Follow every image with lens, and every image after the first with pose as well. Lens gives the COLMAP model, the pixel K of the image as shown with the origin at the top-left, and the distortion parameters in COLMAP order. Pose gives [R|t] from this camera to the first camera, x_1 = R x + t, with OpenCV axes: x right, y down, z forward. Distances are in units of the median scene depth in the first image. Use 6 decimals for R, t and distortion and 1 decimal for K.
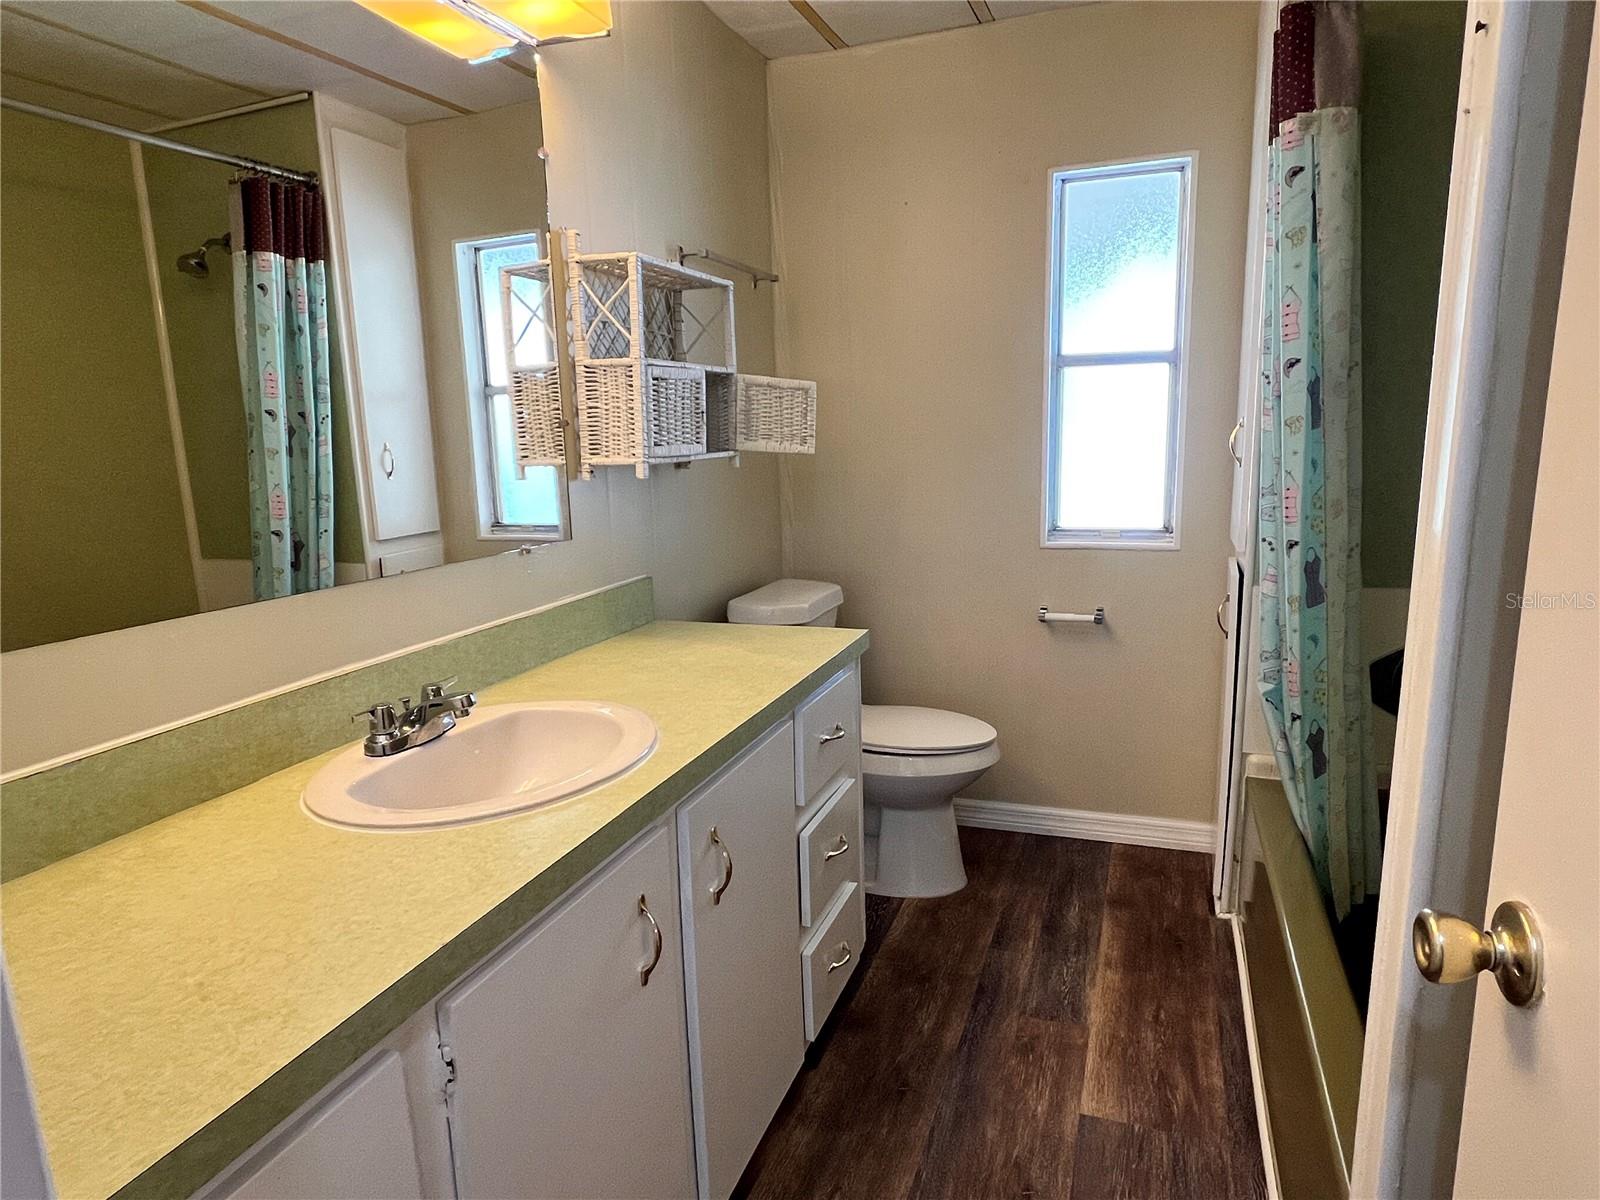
lens RADIAL K [[978.3, 0, 799.0], [0, 978.3, 606.4], [0, 0, 1]] dist [0.001197, 0.000673]
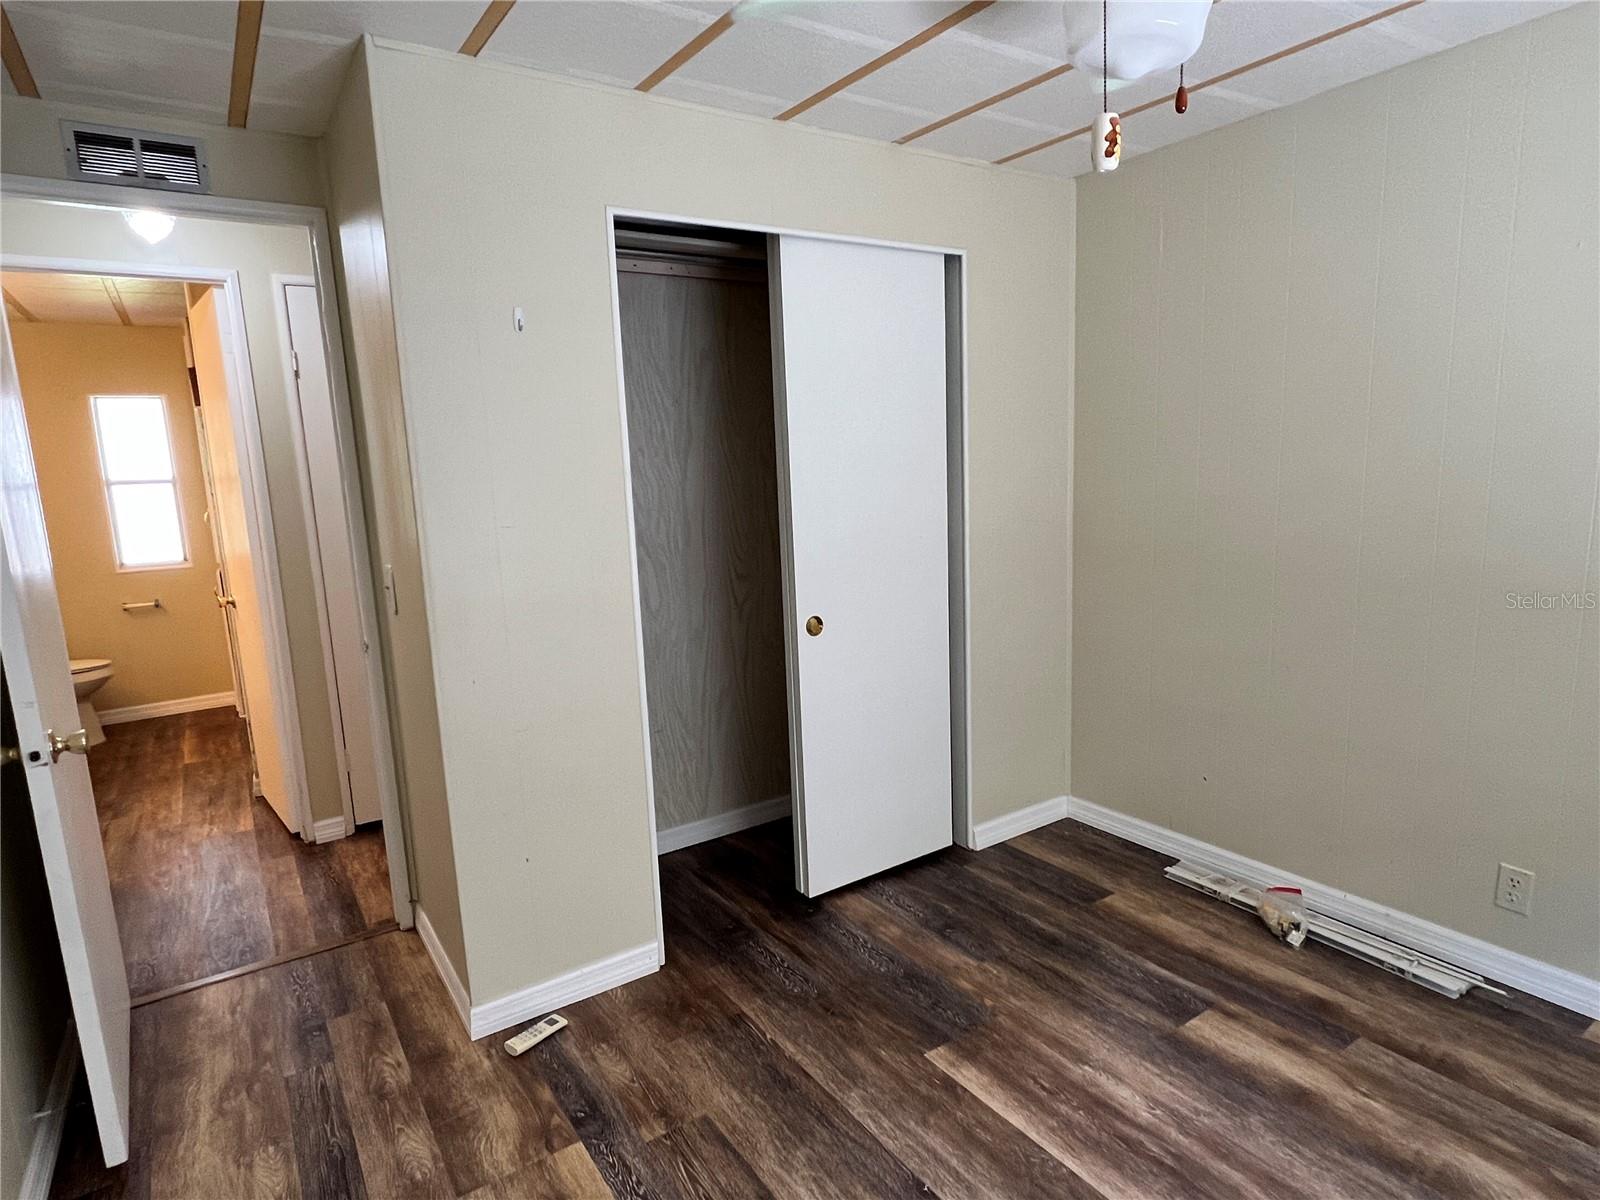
lens RADIAL K [[879.4, 0, 803.4], [0, 879.4, 600.3], [0, 0, 1]] dist [0.000374, 0.000218]
pose [[0.584037, -0.140987, 0.799389, -0.444626], [0.176954, 0.983229, 0.044127, 0.188445], [-0.792204, 0.115683, 0.599191, -1.402030]]
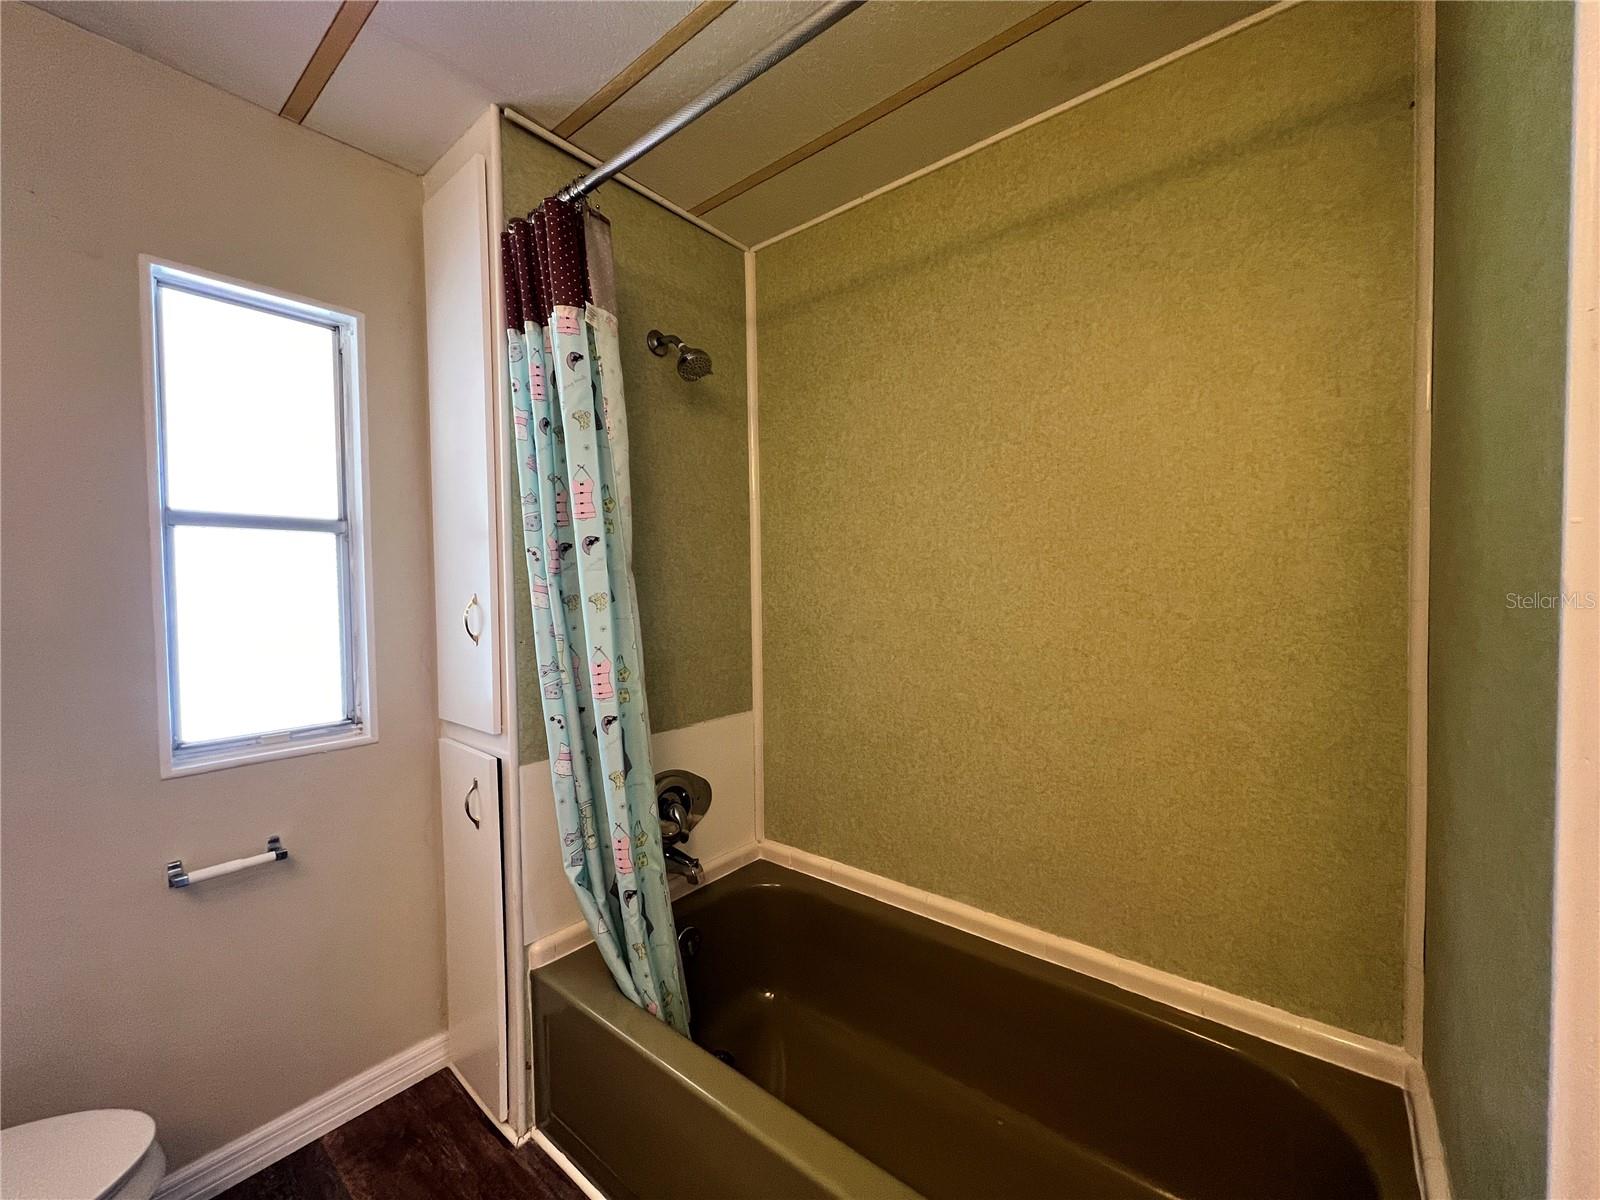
lens RADIAL K [[641.9, 0, 800.3], [0, 641.9, 598.0], [0, 0, 1]] dist [-0.003450, 0.000502]
pose [[0.323076, -0.001676, 0.946372, -0.038091], [0.178023, 0.982254, -0.059035, -0.090726], [-0.929478, 0.187549, 0.317641, 0.479644]]
